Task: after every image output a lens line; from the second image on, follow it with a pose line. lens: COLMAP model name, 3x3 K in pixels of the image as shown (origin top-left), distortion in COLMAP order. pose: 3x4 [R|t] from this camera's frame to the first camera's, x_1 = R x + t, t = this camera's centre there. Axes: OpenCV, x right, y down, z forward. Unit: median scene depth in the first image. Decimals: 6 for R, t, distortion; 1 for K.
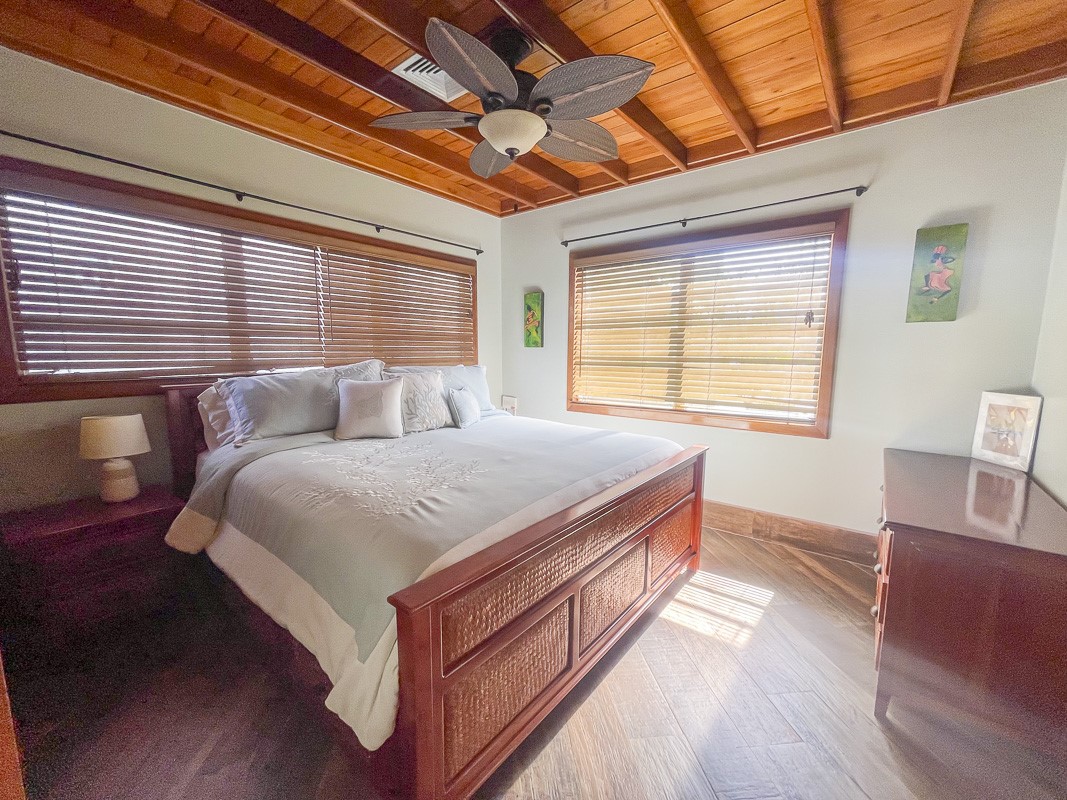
lens RADIAL K [[422.4, 0, 524.1], [0, 422.4, 410.4], [0, 0, 1]] dist [-0.000658, -0.000211]
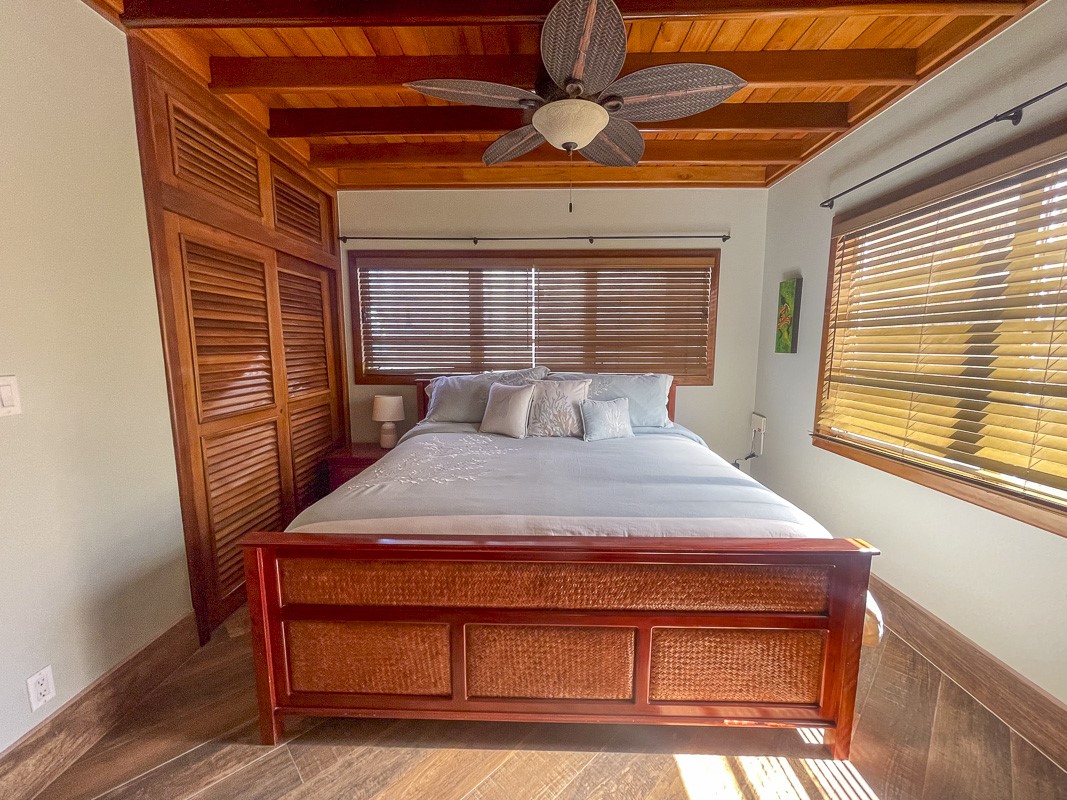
lens RADIAL K [[432.3, 0, 532.5], [0, 432.3, 405.8], [0, 0, 1]] dist [-0.001837, -0.000491]
pose [[0.624510, 0.106329, -0.773745, 0.436555], [-0.108231, 0.992913, 0.049092, -0.058756], [0.773481, 0.053085, 0.631592, 0.231097]]
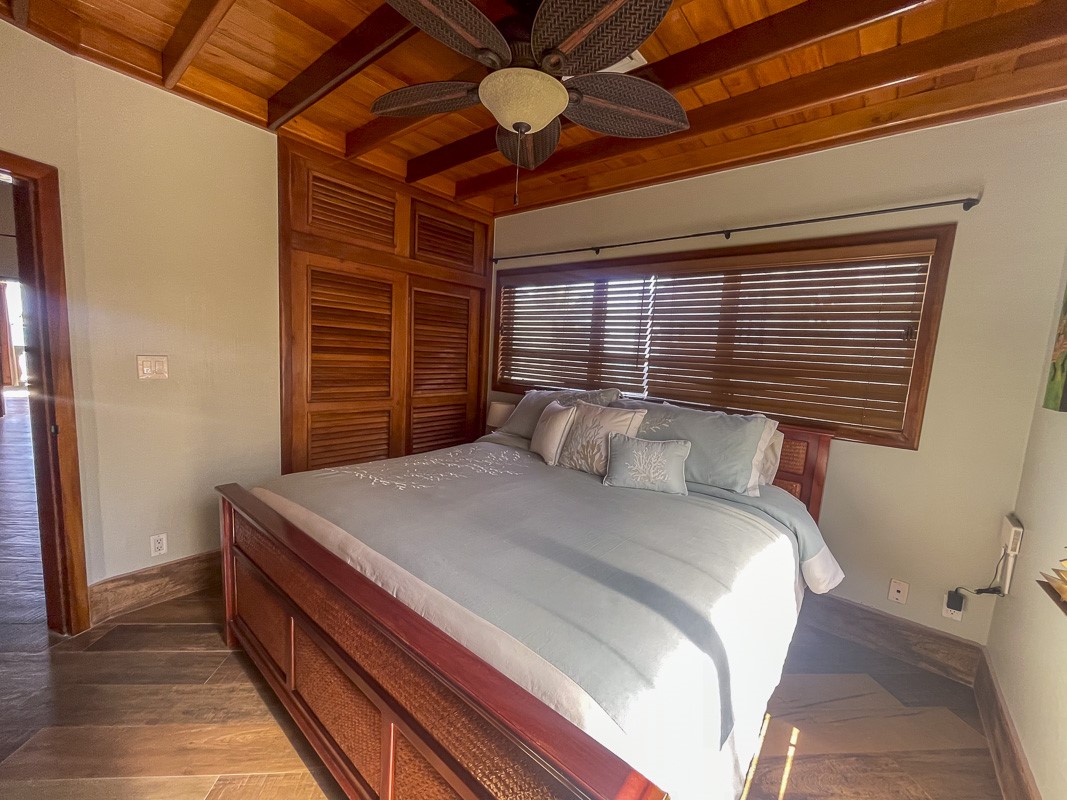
lens RADIAL K [[425.8, 0, 535.3], [0, 425.8, 407.4], [0, 0, 1]] dist [-0.004797, -0.000280]
pose [[0.007792, 0.122468, -0.992442, 0.497661], [-0.199471, 0.972716, 0.118468, -0.131299], [0.979873, 0.197040, 0.032008, 0.678035]]
